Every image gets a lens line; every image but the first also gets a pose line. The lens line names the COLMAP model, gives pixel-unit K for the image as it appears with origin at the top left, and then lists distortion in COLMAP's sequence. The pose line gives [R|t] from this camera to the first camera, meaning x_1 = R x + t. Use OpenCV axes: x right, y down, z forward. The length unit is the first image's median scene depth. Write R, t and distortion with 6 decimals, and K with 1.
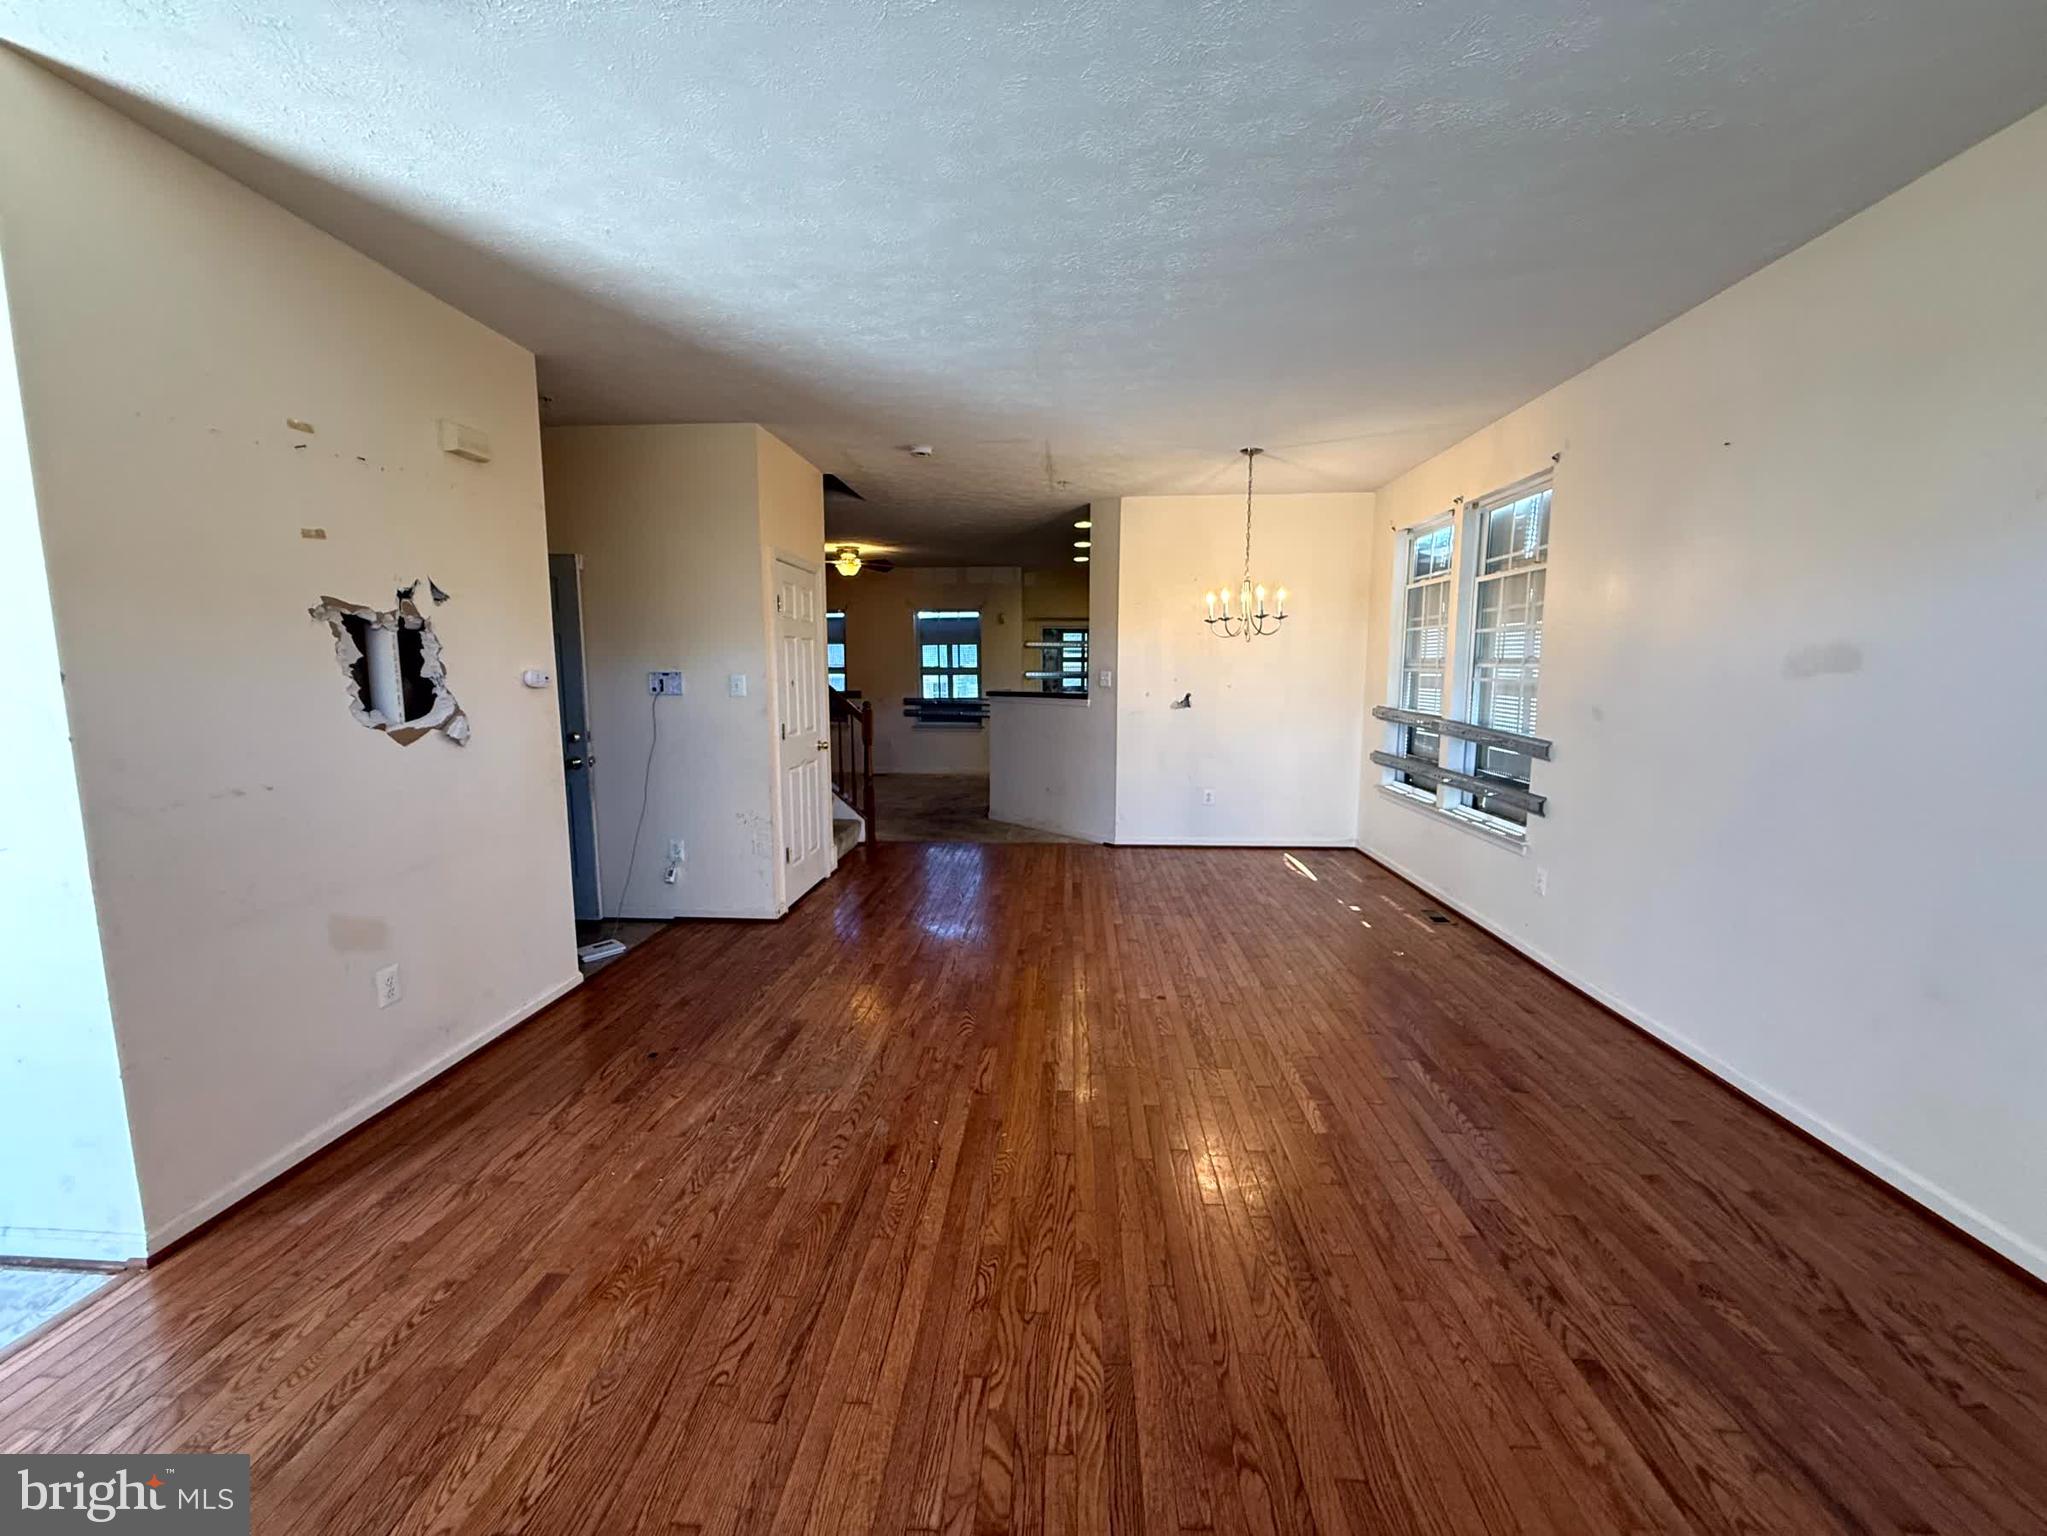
lens RADIAL K [[815.1, 0, 1028.7], [0, 815.1, 770.2], [0, 0, 1]] dist [-0.000226, 0.001181]
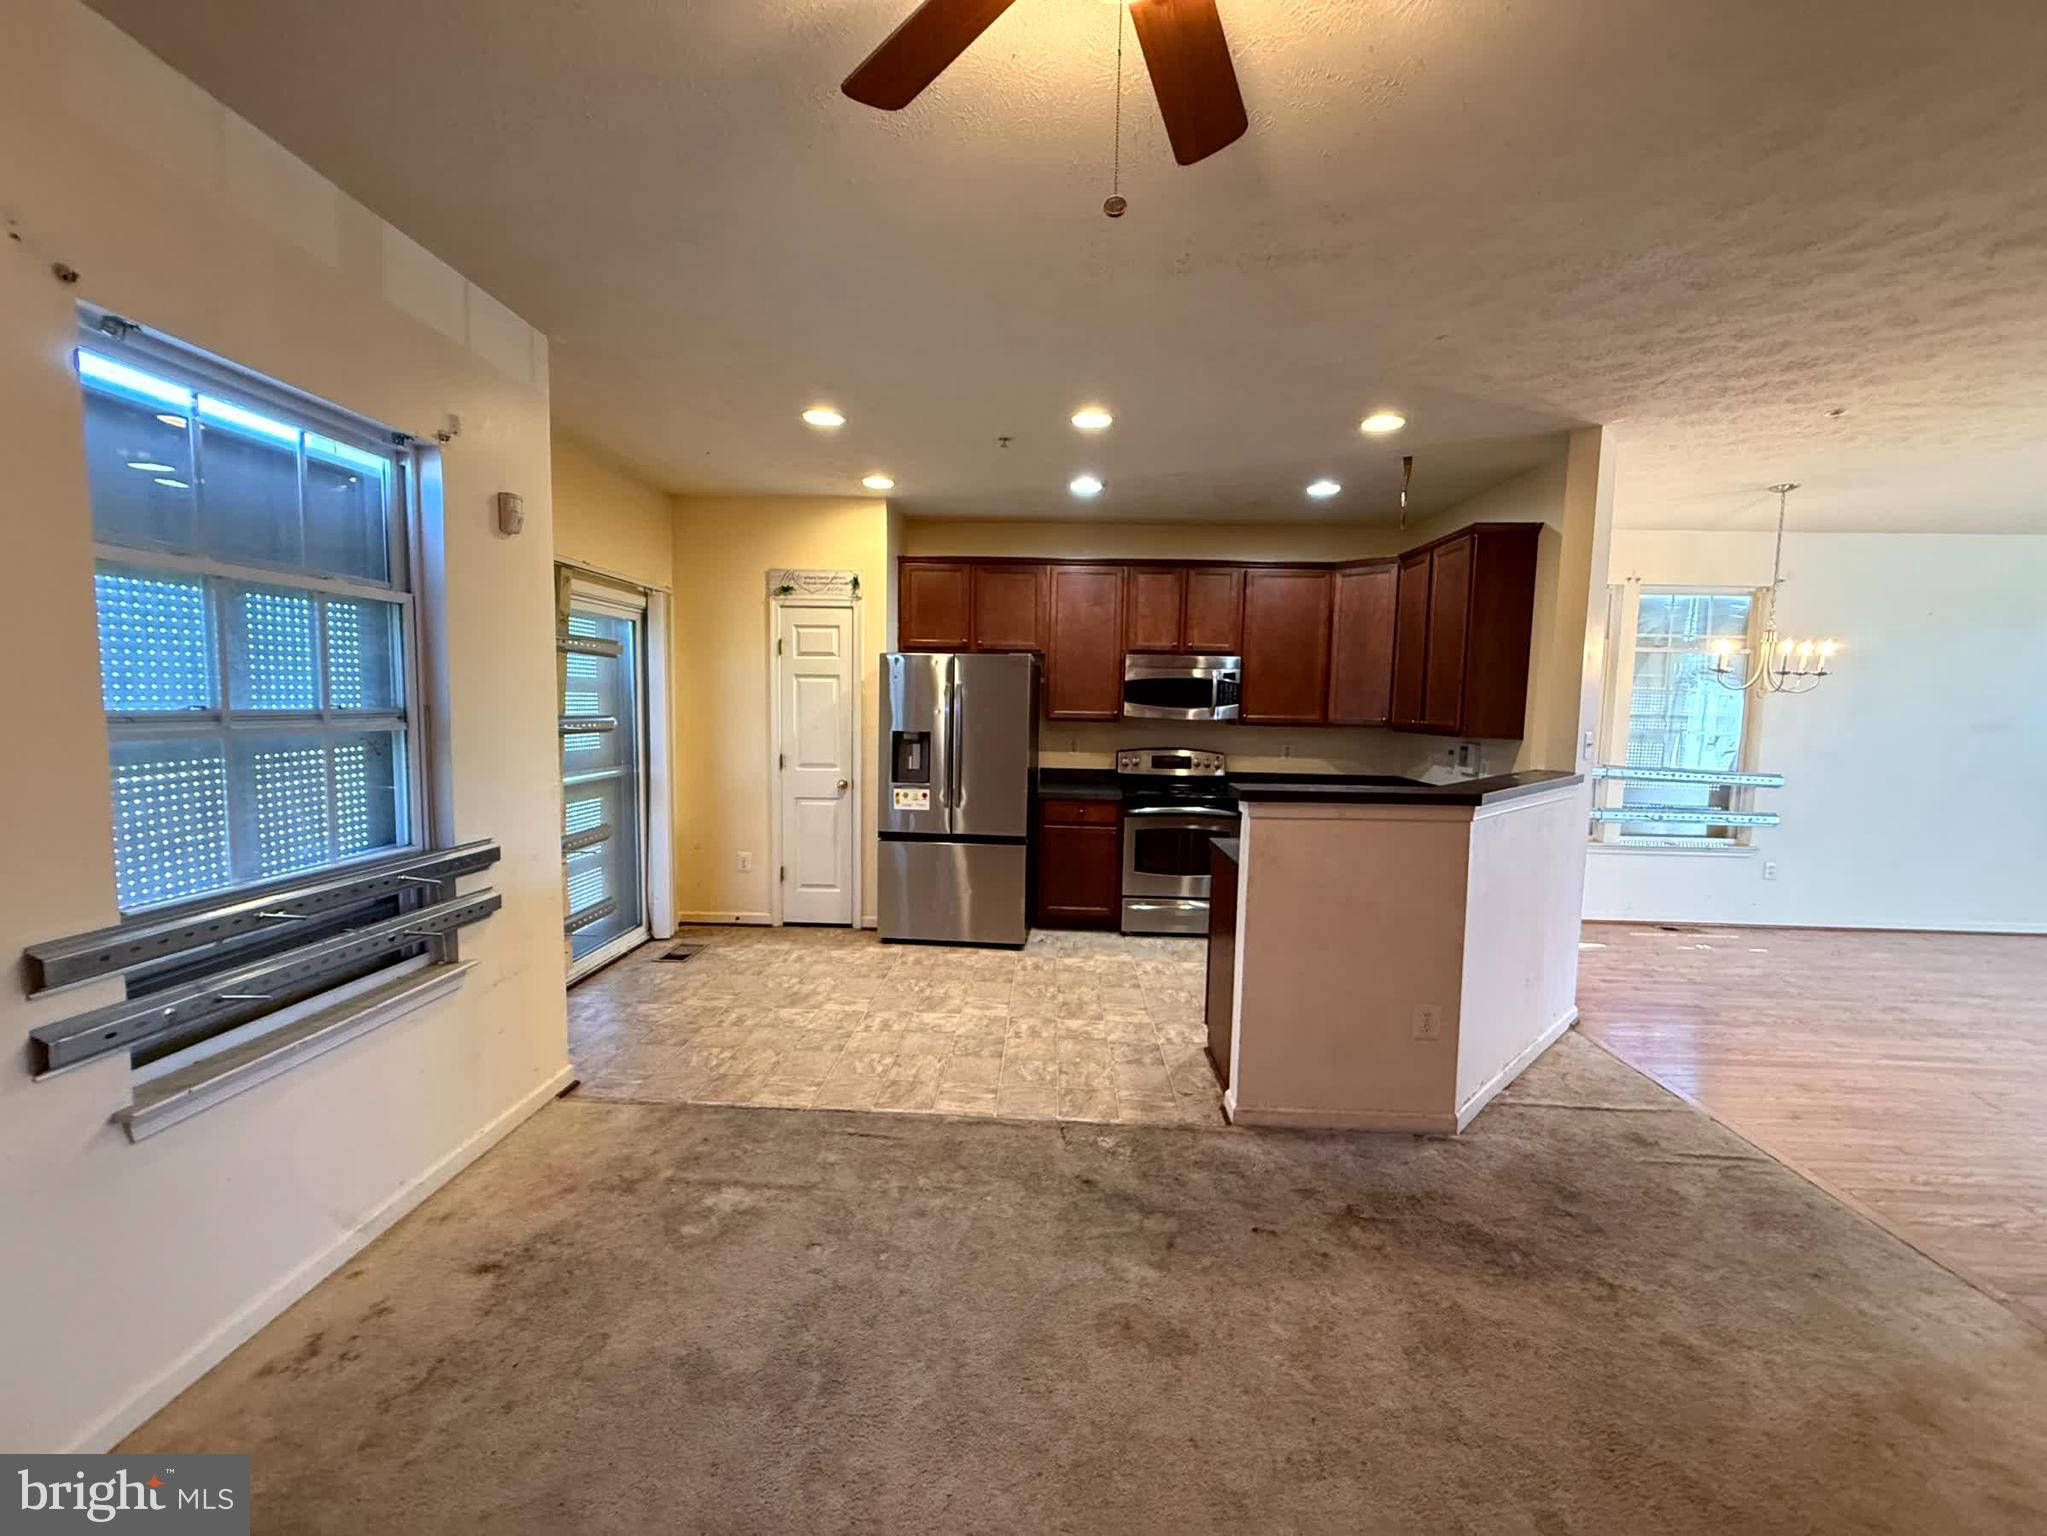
lens RADIAL K [[815.1, 0, 1024.8], [0, 815.1, 764.5], [0, 0, 1]] dist [-0.000226, 0.001181]
pose [[-0.027935, -0.081503, 0.996282, -1.193507], [0.098616, 0.991584, 0.083884, -0.471387], [-0.994733, 0.100593, -0.019663, 3.595376]]
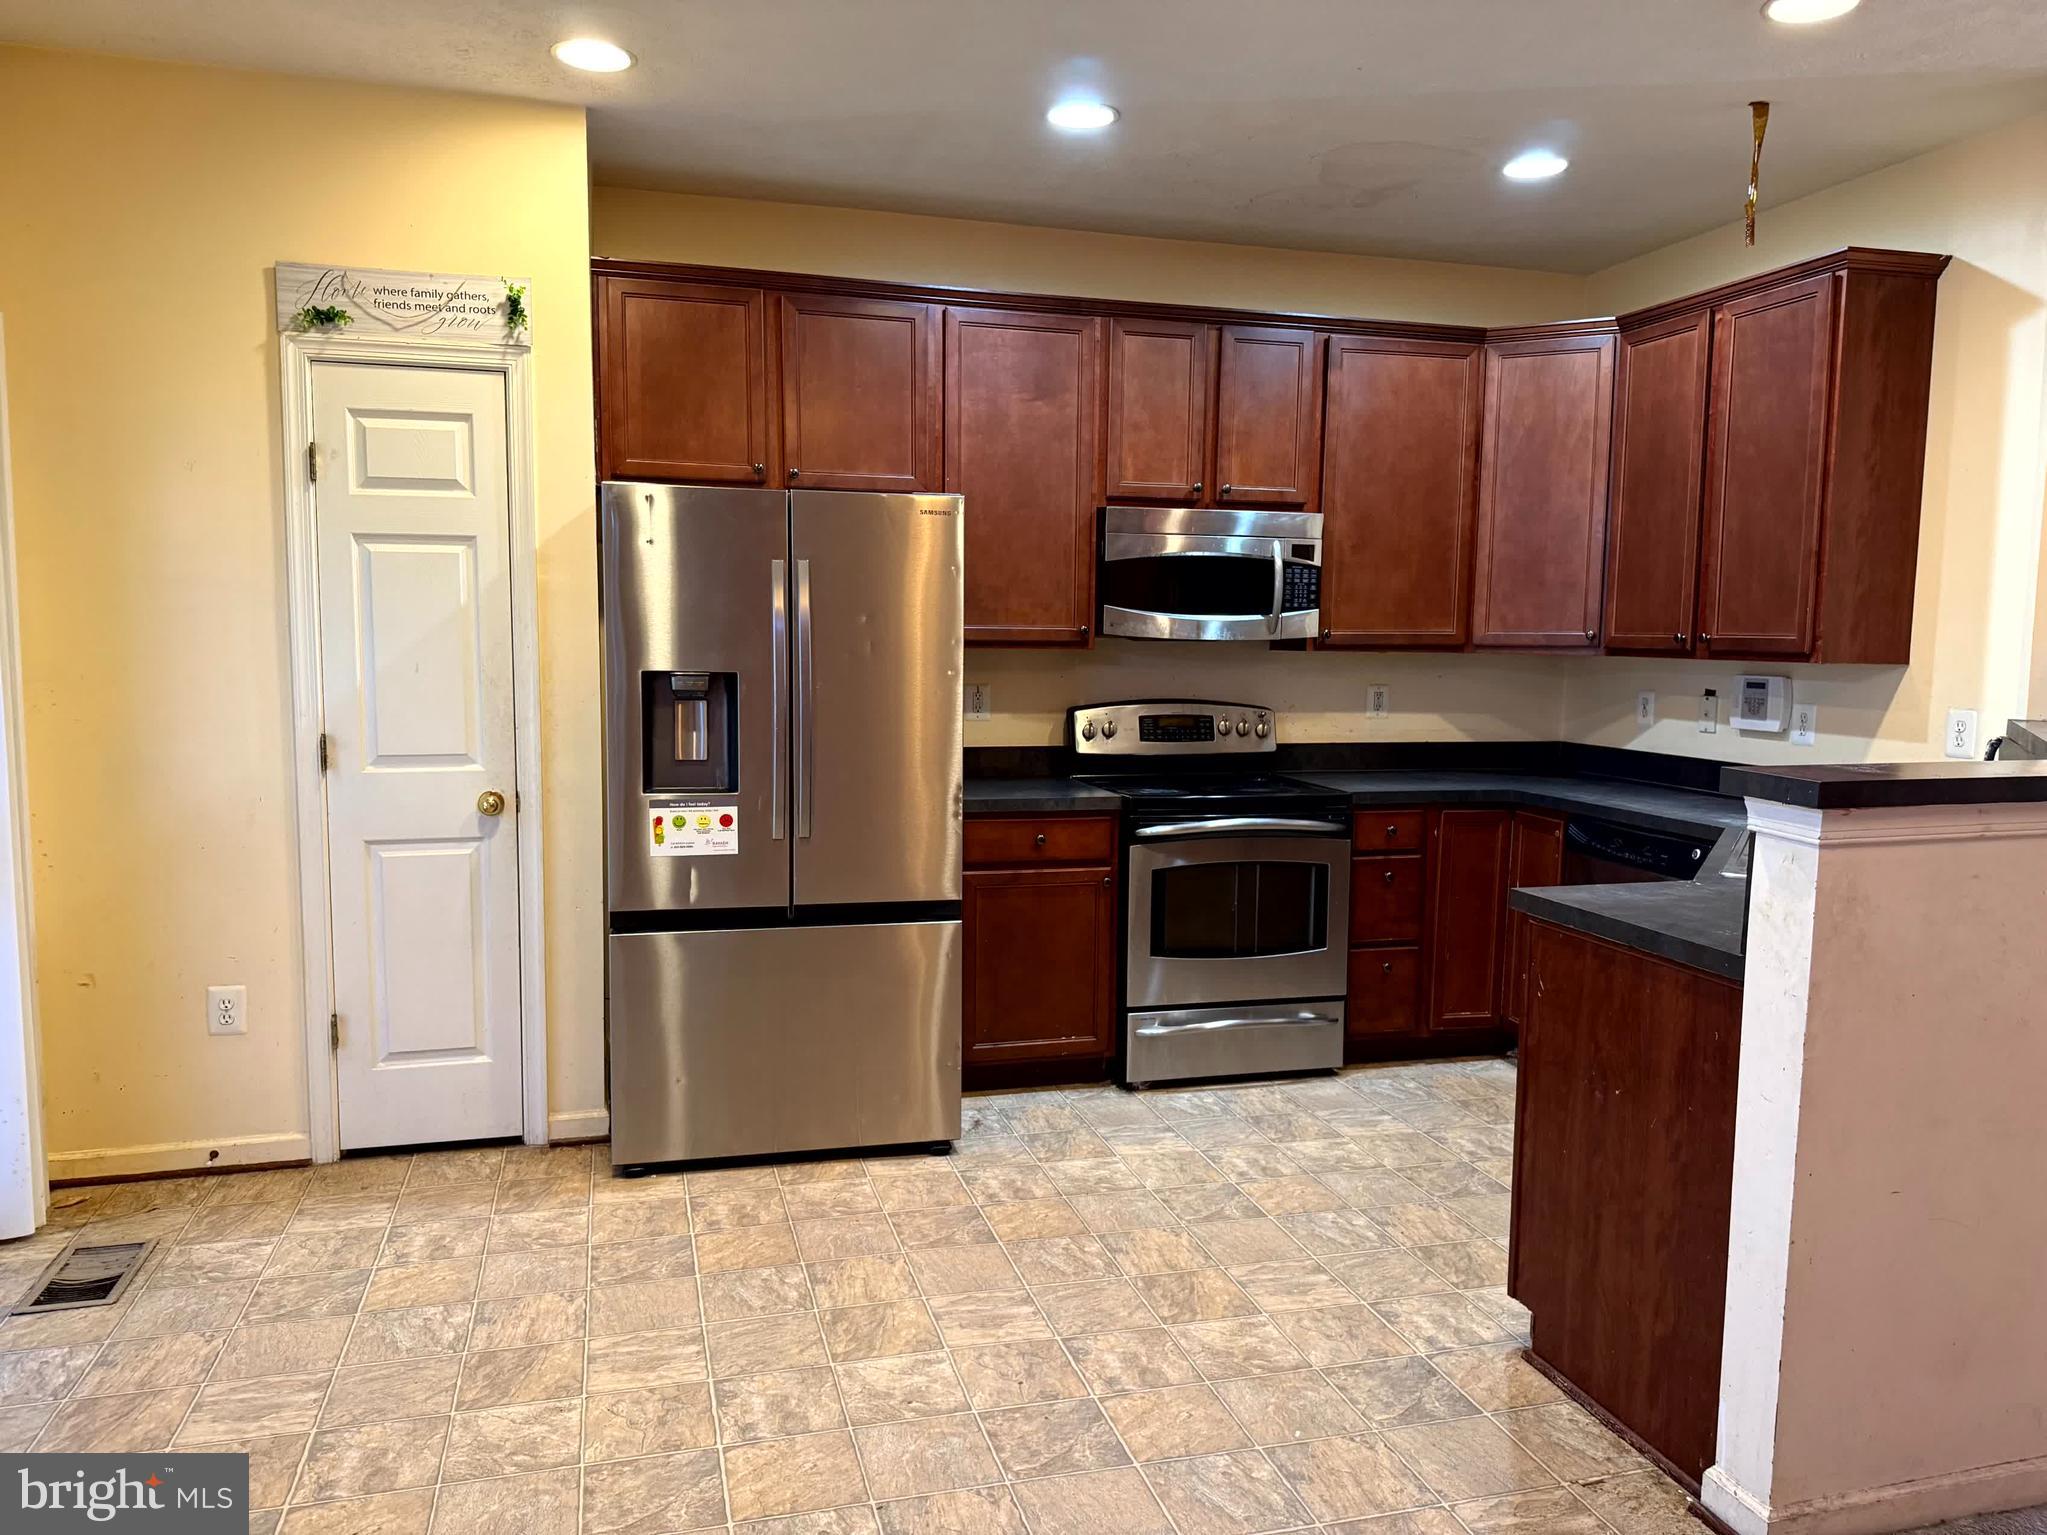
lens RADIAL K [[1440.1, 0, 1033.7], [0, 1440.1, 763.5], [0, 0, 1]] dist [0.051112, -0.065053]
pose [[-0.333906, -0.094337, 0.937874, -0.741319], [0.098033, 0.986108, 0.134091, -0.481584], [-0.937495, 0.136717, -0.320019, 3.962452]]
